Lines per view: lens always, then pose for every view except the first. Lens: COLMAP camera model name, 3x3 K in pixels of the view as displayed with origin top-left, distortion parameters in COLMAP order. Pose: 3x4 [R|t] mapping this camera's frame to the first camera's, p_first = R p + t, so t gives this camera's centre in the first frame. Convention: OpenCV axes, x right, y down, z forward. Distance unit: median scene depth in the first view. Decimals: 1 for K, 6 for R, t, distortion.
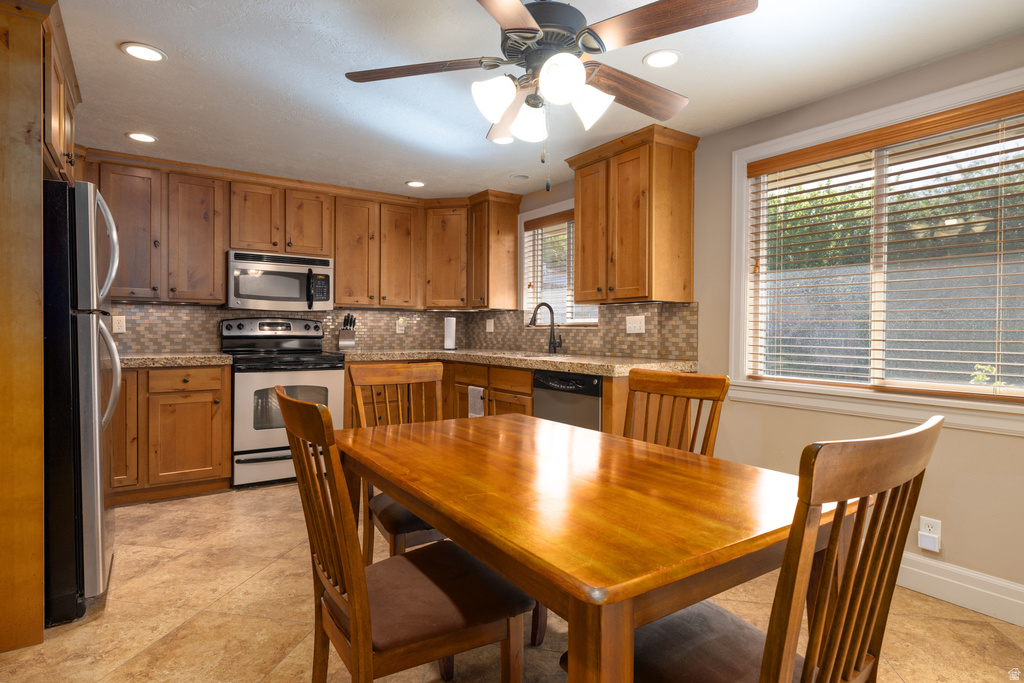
lens RADIAL K [[546.0, 0, 511.3], [0, 546.0, 340.2], [0, 0, 1]] dist [-0.000444, 0.000611]
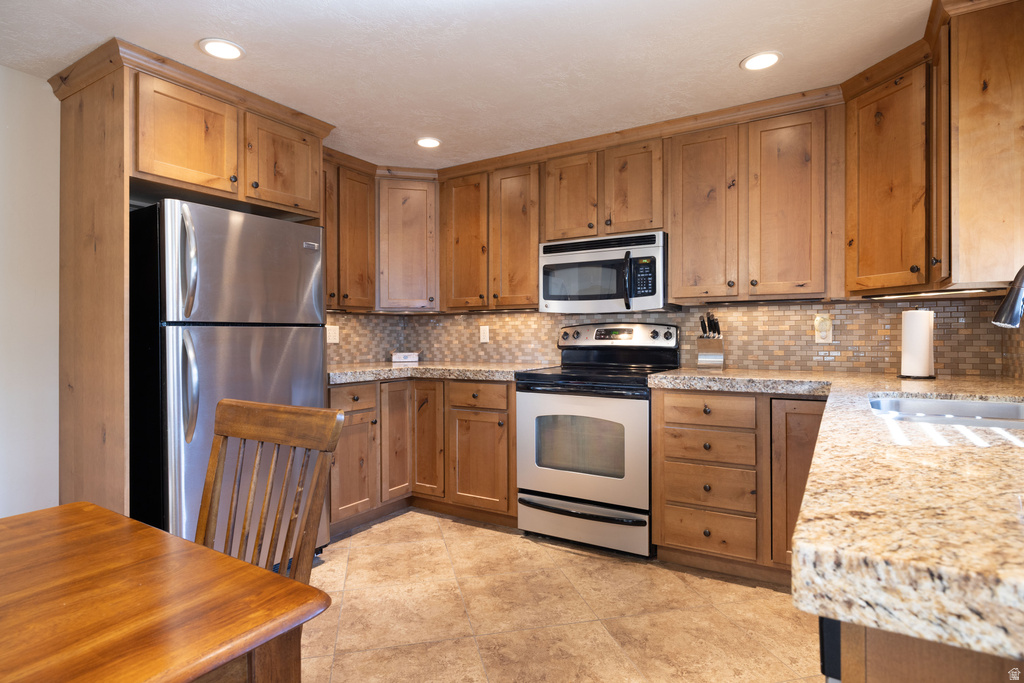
lens RADIAL K [[546.0, 0, 510.9], [0, 546.0, 339.4], [0, 0, 1]] dist [-0.000444, 0.000611]
pose [[0.408154, -0.004038, -0.912904, 0.223914], [-0.011399, 0.999890, -0.009519, -0.009934], [0.912842, 0.014292, 0.408063, 0.612302]]
